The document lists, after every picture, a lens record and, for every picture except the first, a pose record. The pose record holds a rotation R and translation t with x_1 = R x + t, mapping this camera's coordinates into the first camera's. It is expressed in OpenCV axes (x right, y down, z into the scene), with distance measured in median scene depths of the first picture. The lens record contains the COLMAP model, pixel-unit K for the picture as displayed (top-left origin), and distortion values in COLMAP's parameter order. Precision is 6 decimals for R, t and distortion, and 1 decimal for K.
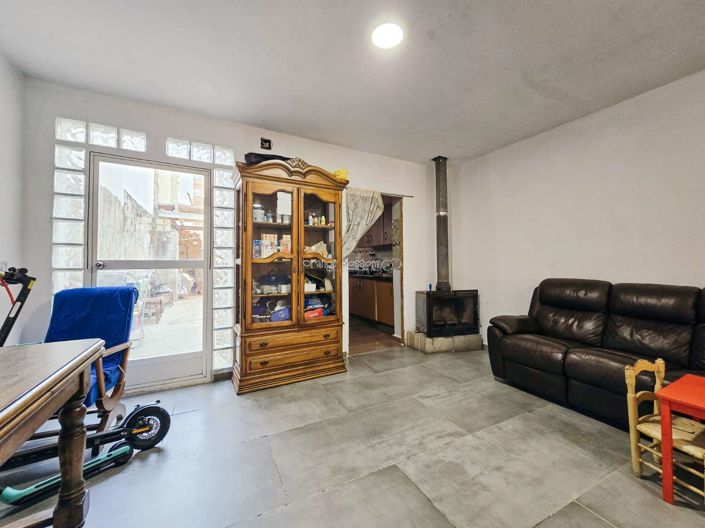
lens RADIAL K [[285.0, 0, 354.3], [0, 285.0, 260.8], [0, 0, 1]] dist [-0.001923, -0.000213]
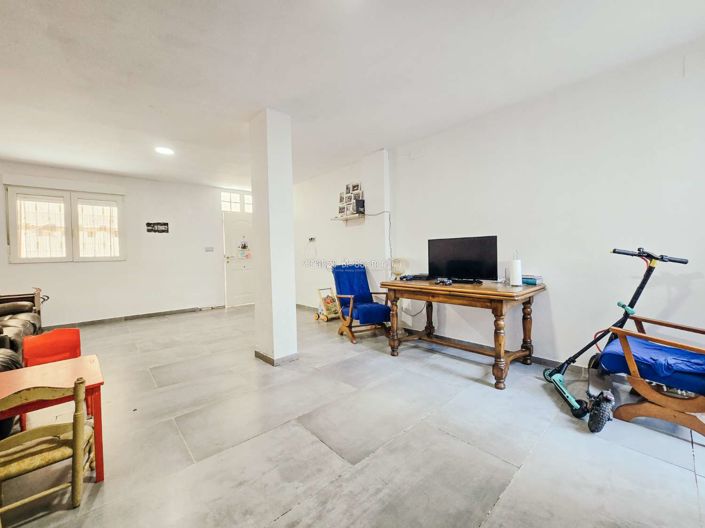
lens RADIAL K [[285.0, 0, 355.7], [0, 285.0, 258.5], [0, 0, 1]] dist [-0.001923, -0.000213]
pose [[-0.960924, 0.026614, -0.275532, 0.571849], [0.026978, 0.999633, 0.002468, 0.049668], [0.275496, -0.005062, -0.961289, 2.896586]]
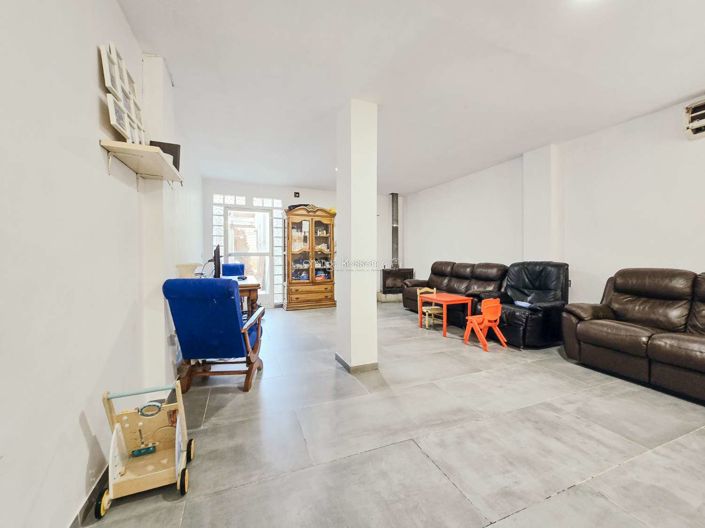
lens RADIAL K [[285.0, 0, 351.6], [0, 285.0, 261.2], [0, 0, 1]] dist [-0.001923, -0.000213]
pose [[0.994672, 0.002202, -0.103065, 0.310408], [0.001562, 0.999335, 0.036430, -0.013503], [0.103077, -0.036397, 0.994007, -1.072707]]
